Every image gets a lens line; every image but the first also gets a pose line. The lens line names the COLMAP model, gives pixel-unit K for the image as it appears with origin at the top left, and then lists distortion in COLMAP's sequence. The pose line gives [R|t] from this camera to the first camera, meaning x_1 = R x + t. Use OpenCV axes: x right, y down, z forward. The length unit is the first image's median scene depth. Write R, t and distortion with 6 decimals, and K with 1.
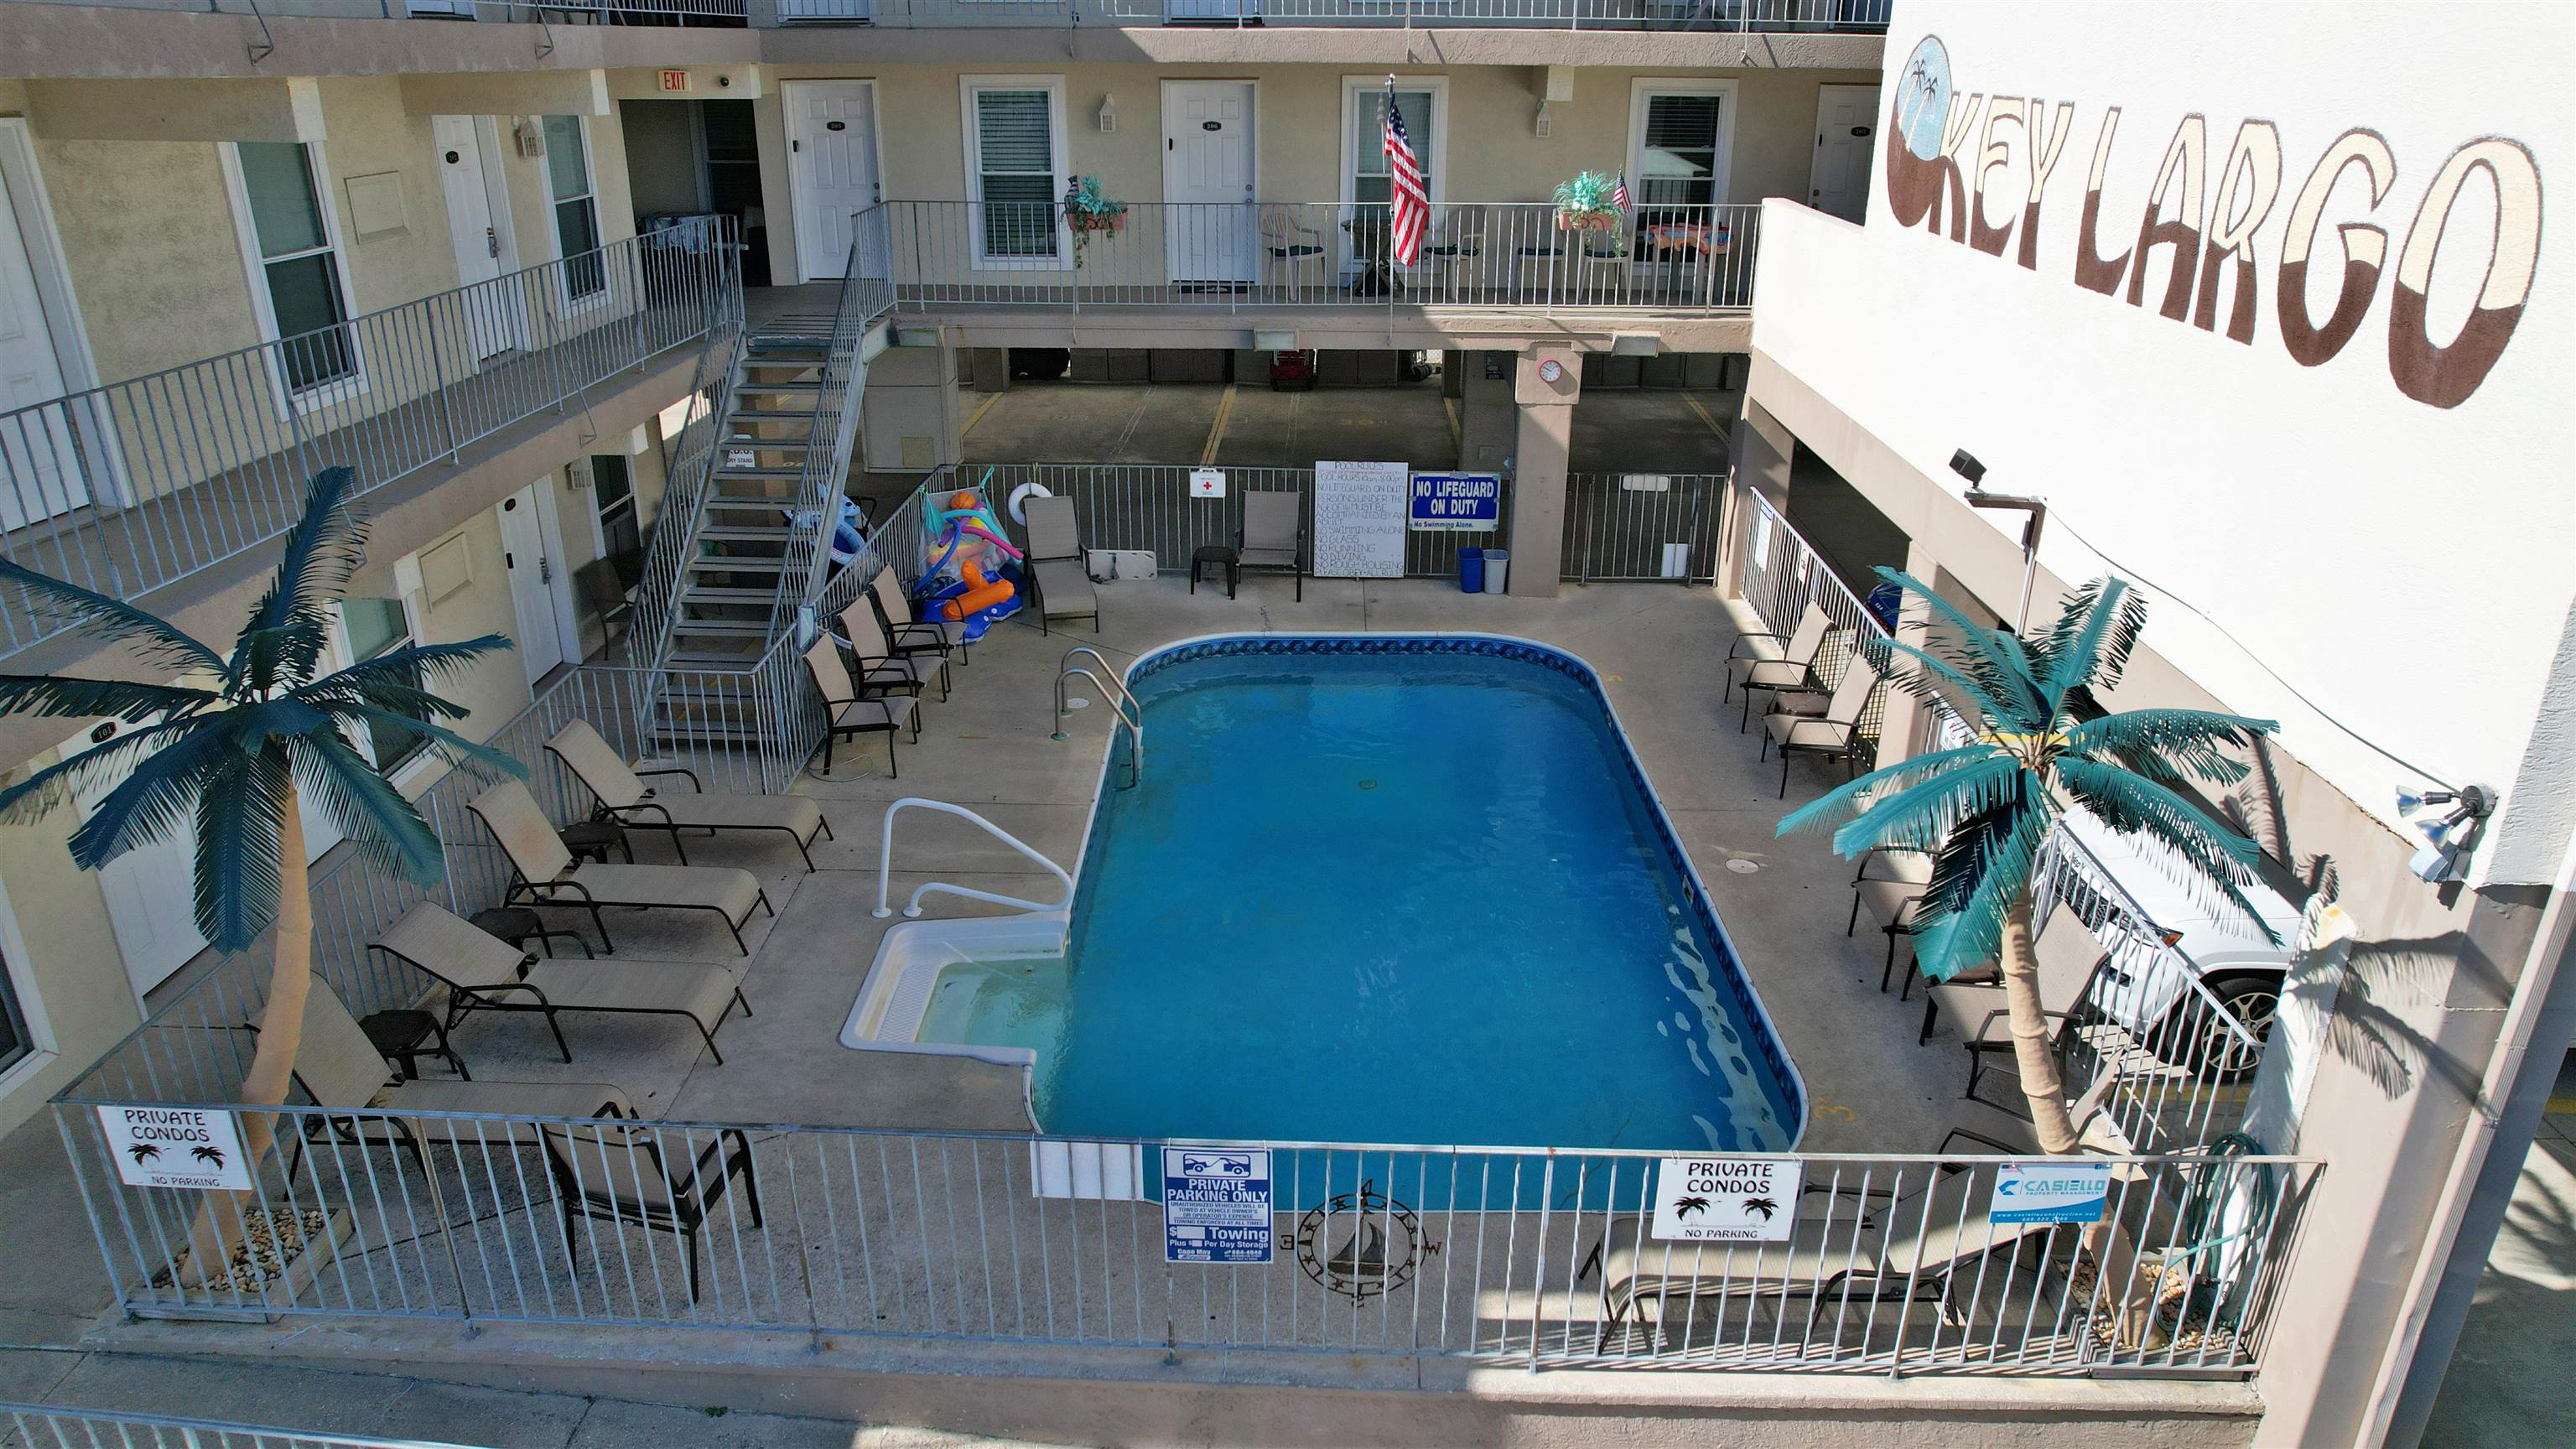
lens RADIAL K [[1654.4, 0, 1290.7], [0, 1654.4, 729.1], [0, 0, 1]] dist [-0.071232, 0.062680]
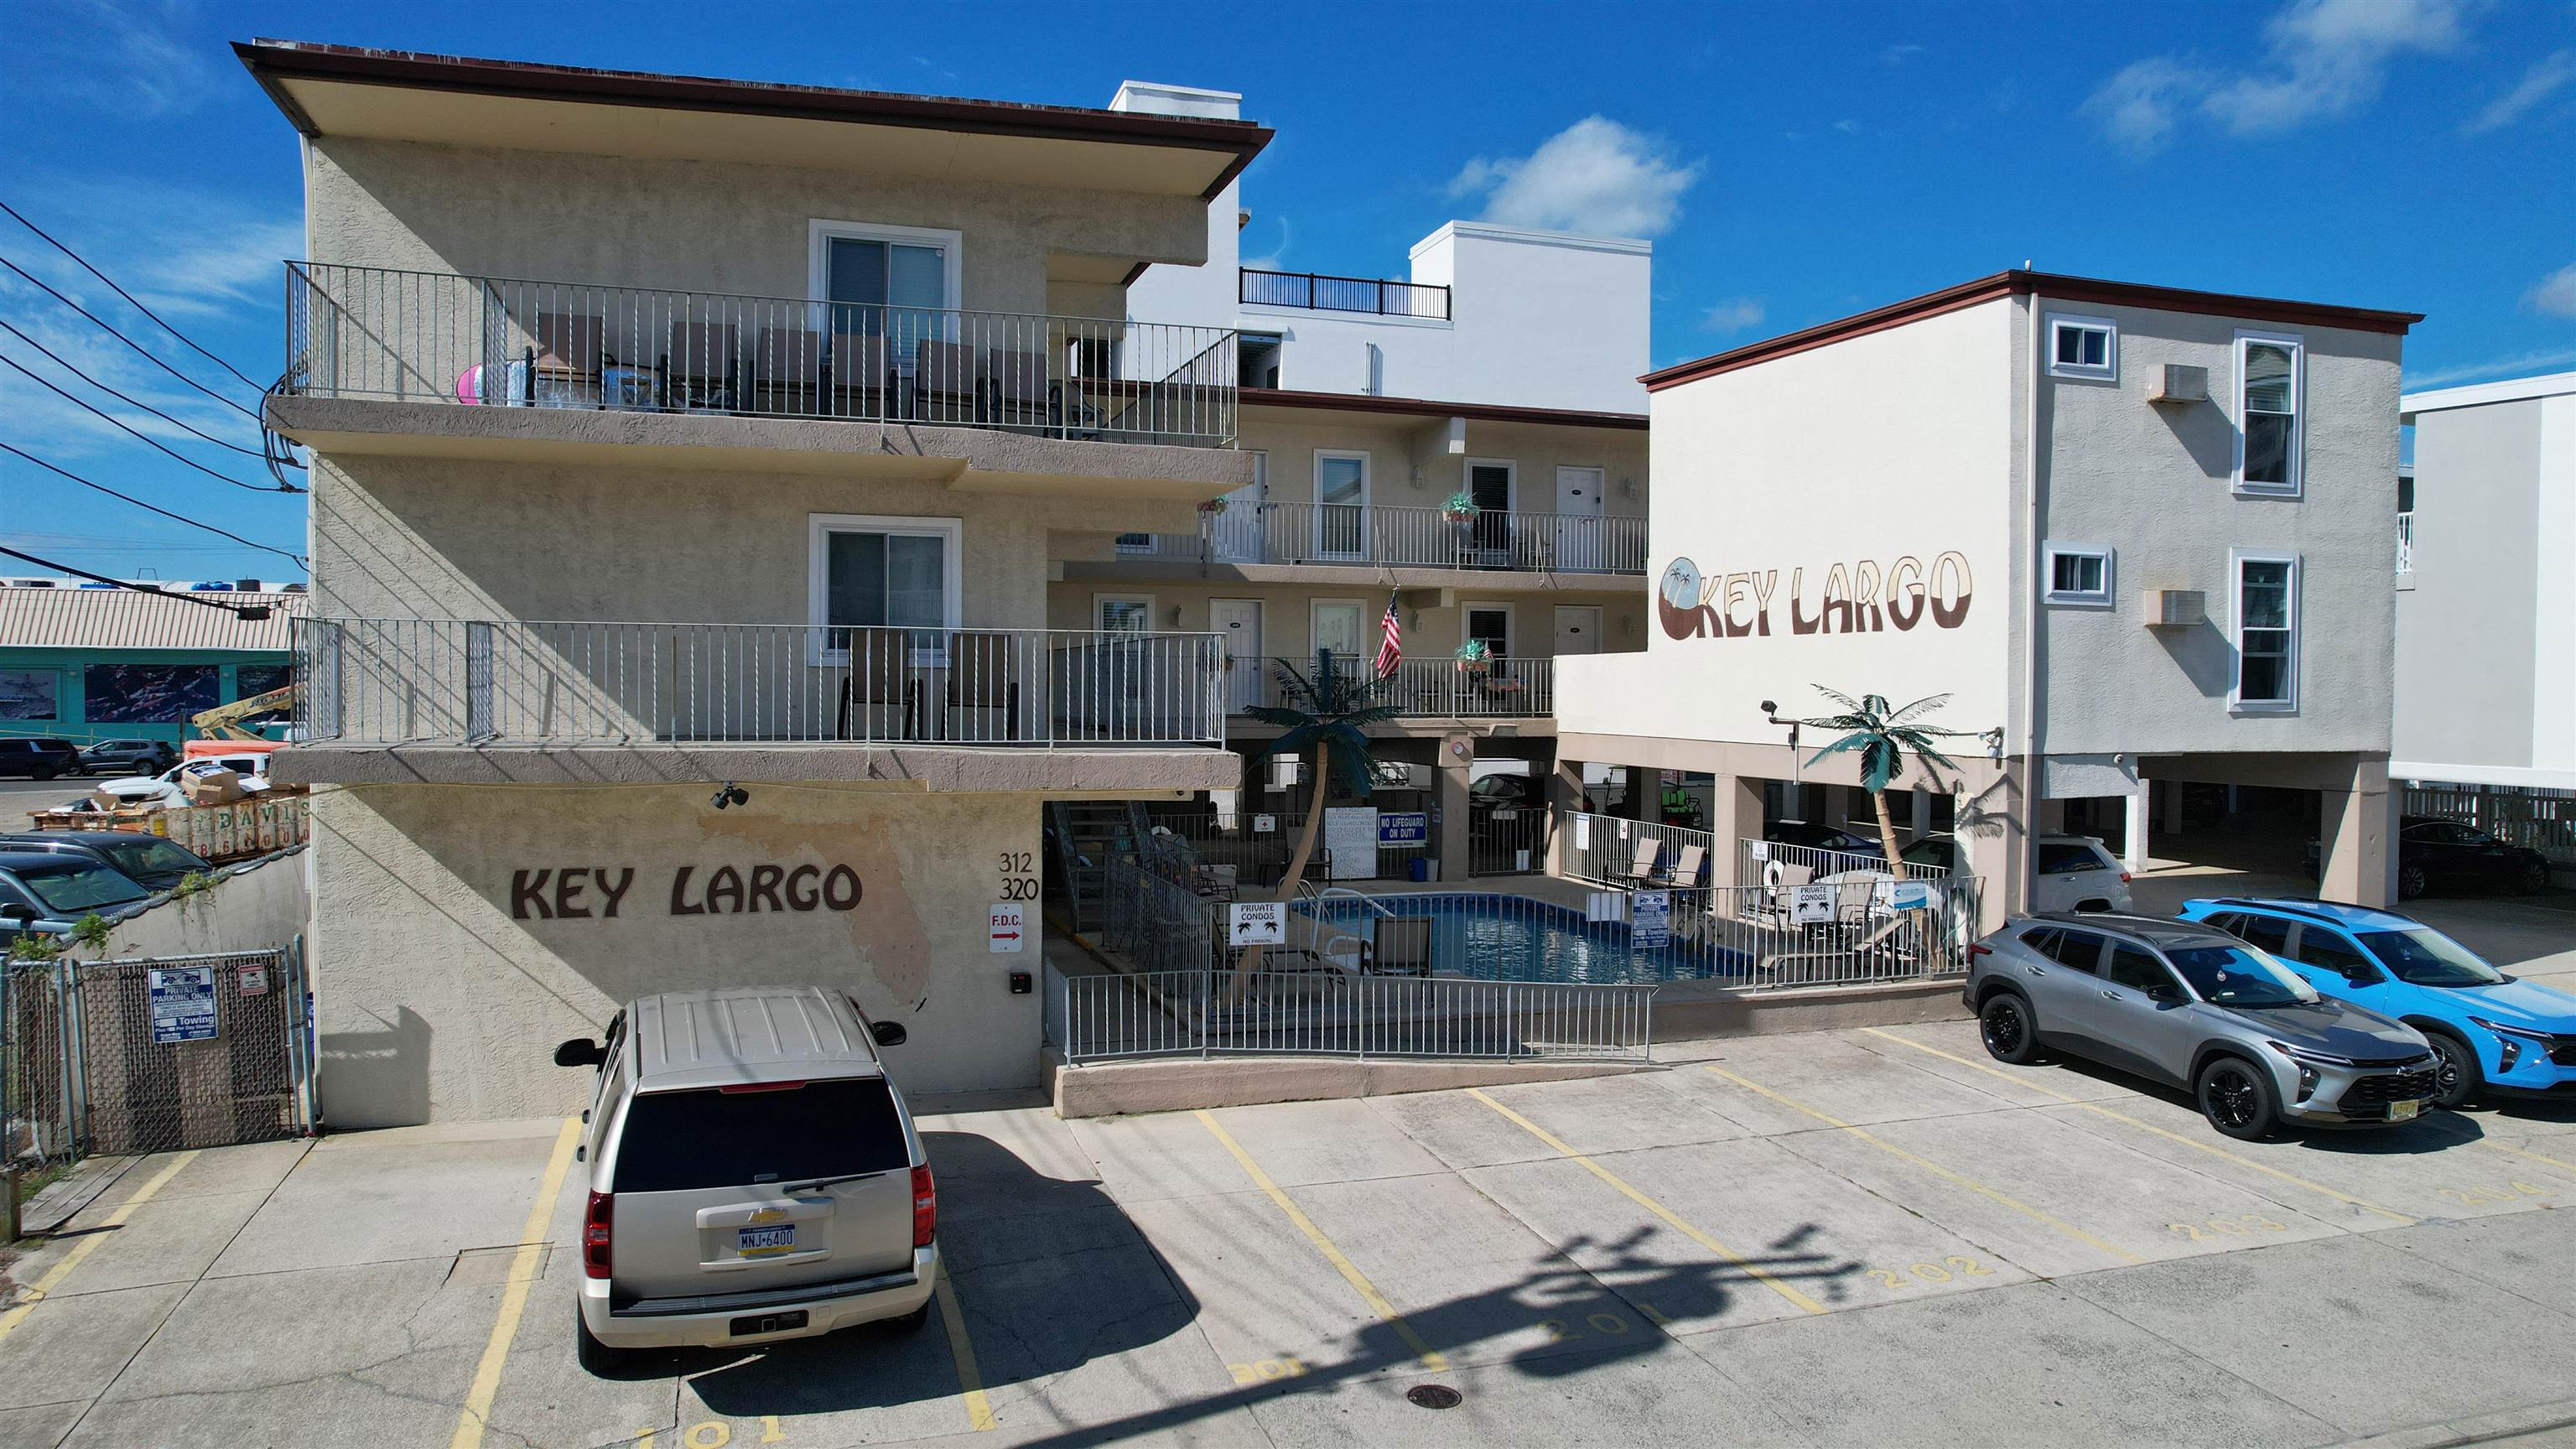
lens RADIAL K [[1654.4, 0, 1296.2], [0, 1654.4, 720.3], [0, 0, 1]] dist [-0.071232, 0.062680]
pose [[0.939734, -0.006170, 0.341852, -0.806390], [0.131431, 0.929533, -0.344520, 0.453224], [-0.315637, 0.368687, 0.874324, -0.675469]]
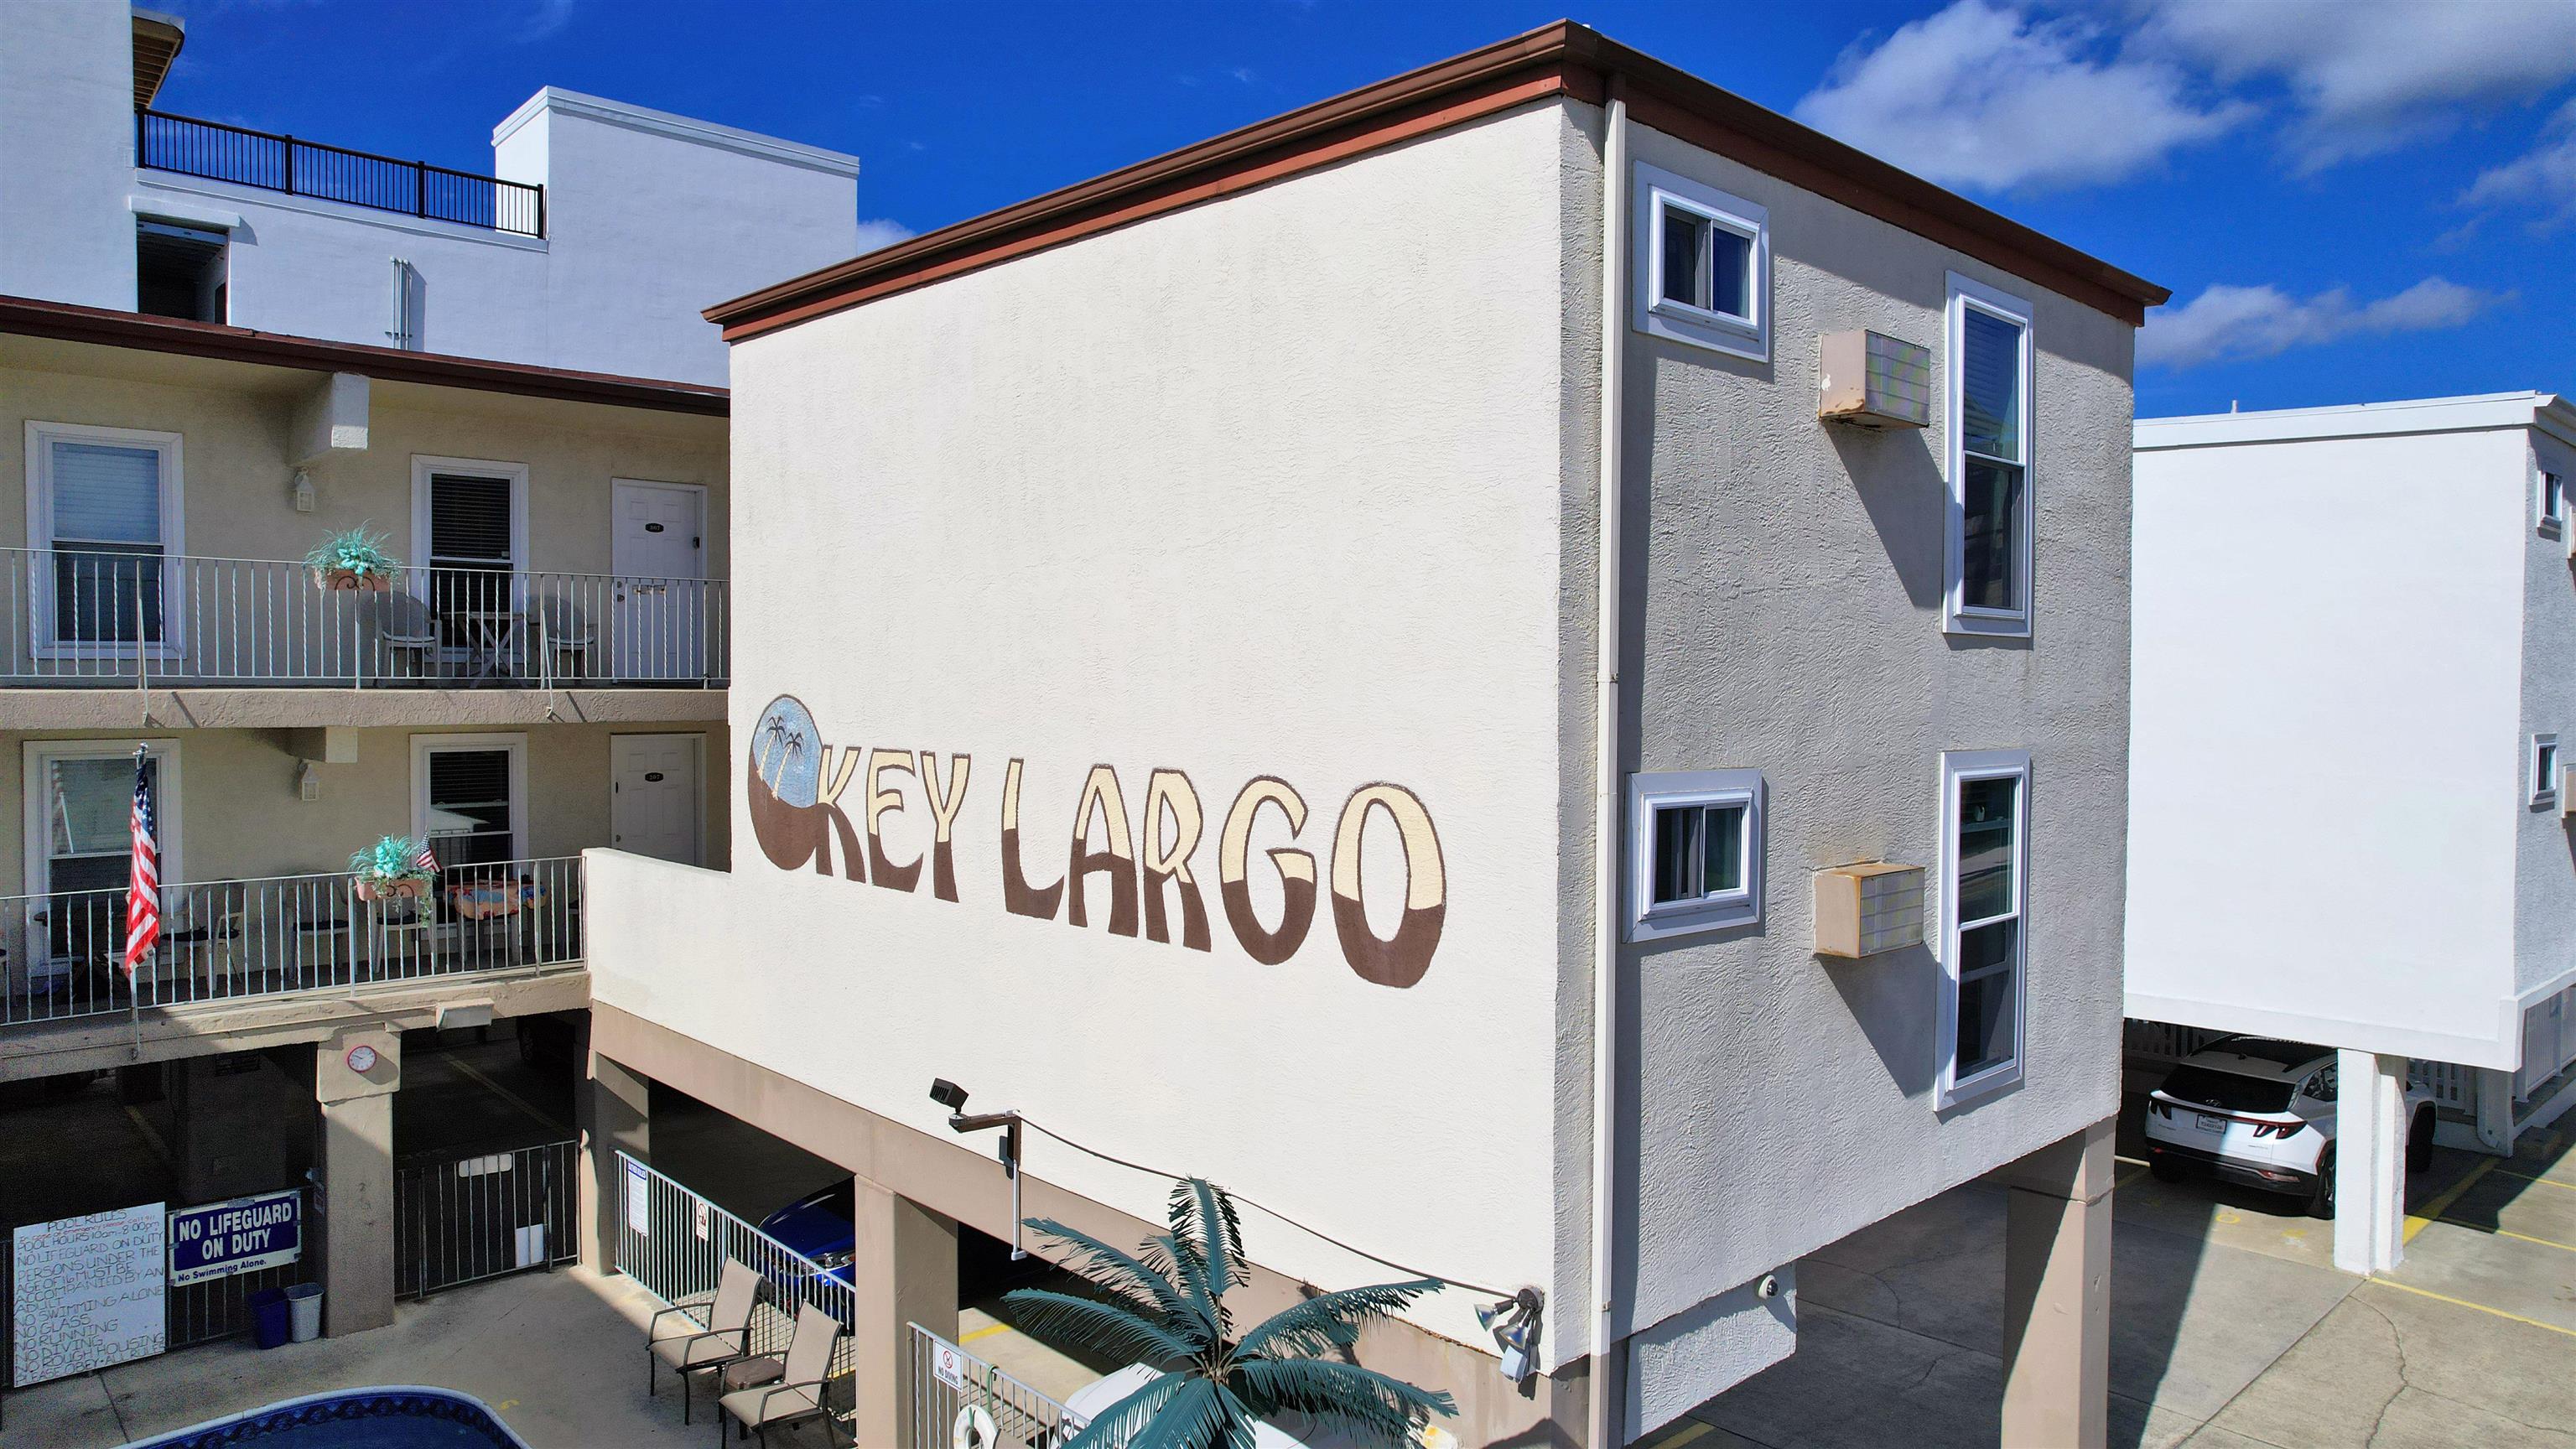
lens RADIAL K [[1654.4, 0, 1291.1], [0, 1654.4, 729.4], [0, 0, 1]] dist [-0.071232, 0.062680]
pose [[0.717068, -0.020560, 0.696699, -0.107695], [0.270207, 0.929597, -0.250674, -0.042917], [-0.642496, 0.368004, 0.672140, 0.066101]]
